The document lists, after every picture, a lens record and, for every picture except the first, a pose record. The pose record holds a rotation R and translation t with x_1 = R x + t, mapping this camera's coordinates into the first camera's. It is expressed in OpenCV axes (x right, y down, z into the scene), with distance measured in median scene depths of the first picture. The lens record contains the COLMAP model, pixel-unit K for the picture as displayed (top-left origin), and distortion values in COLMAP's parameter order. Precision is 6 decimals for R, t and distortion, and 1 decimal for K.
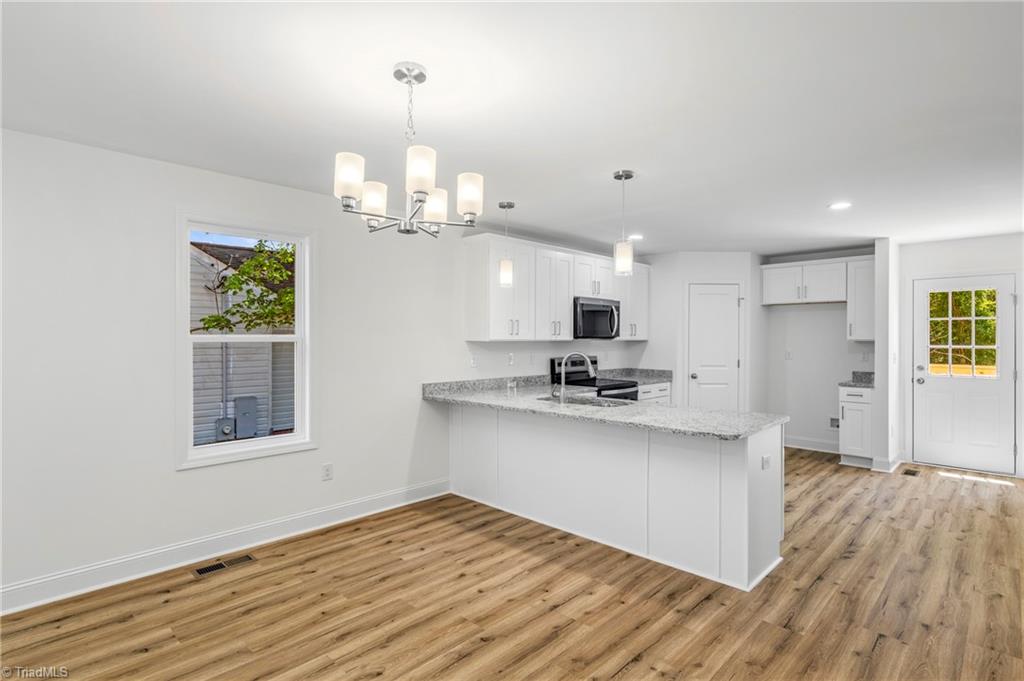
lens RADIAL K [[514.1, 0, 514.3], [0, 514.1, 339.7], [0, 0, 1]] dist [0.000045, 0.000198]
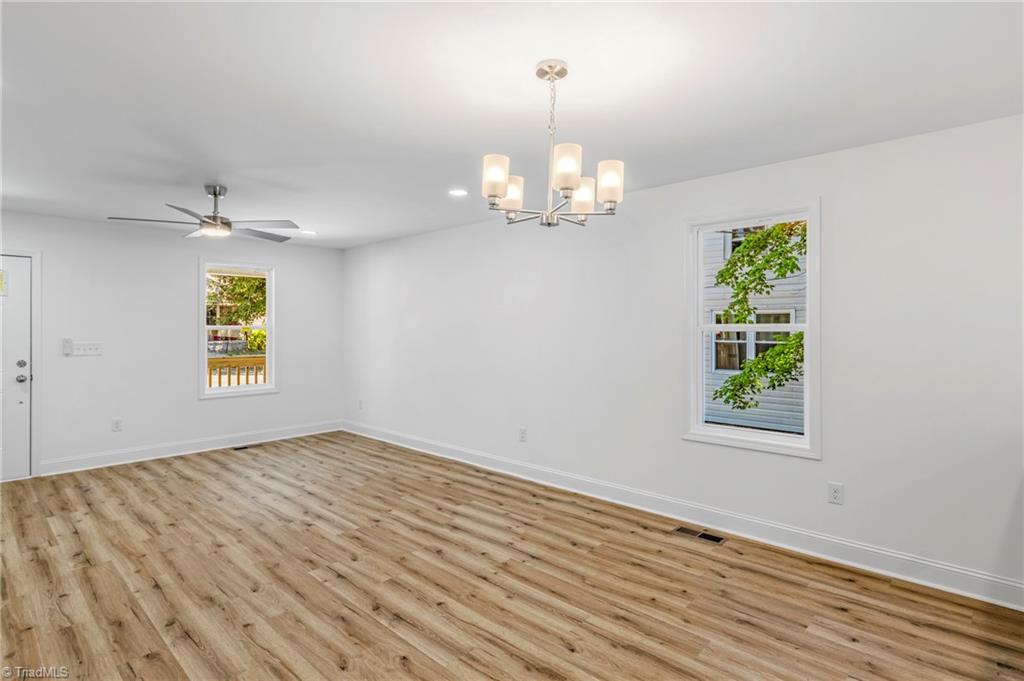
lens RADIAL K [[514.1, 0, 512.0], [0, 514.1, 326.4], [0, 0, 1]] dist [0.000045, 0.000198]
pose [[0.026160, -0.003577, -0.999651, 0.305775], [-0.003582, 0.999987, -0.003672, -0.000451], [0.999651, 0.003677, 0.026147, 0.334098]]
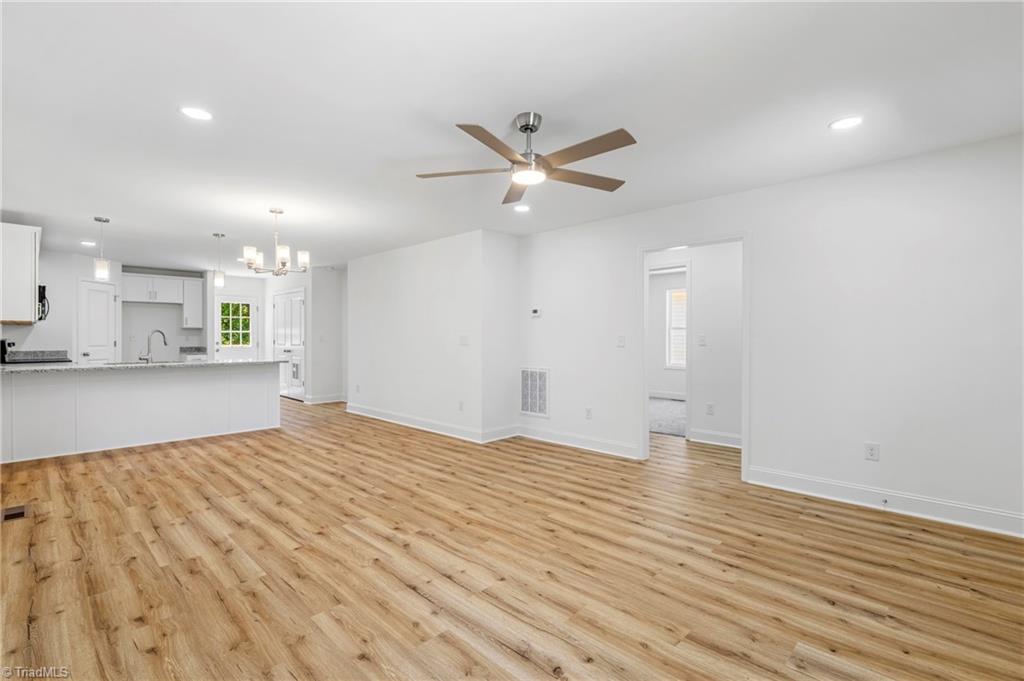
lens RADIAL K [[465.7, 0, 506.4], [0, 465.7, 342.3], [0, 0, 1]] dist [0.003216, -0.002489]
pose [[0.004798, -0.013696, 0.999895, -0.914197], [0.002273, 0.999904, 0.013685, 0.032540], [-0.999986, 0.002207, 0.004829, -0.042867]]
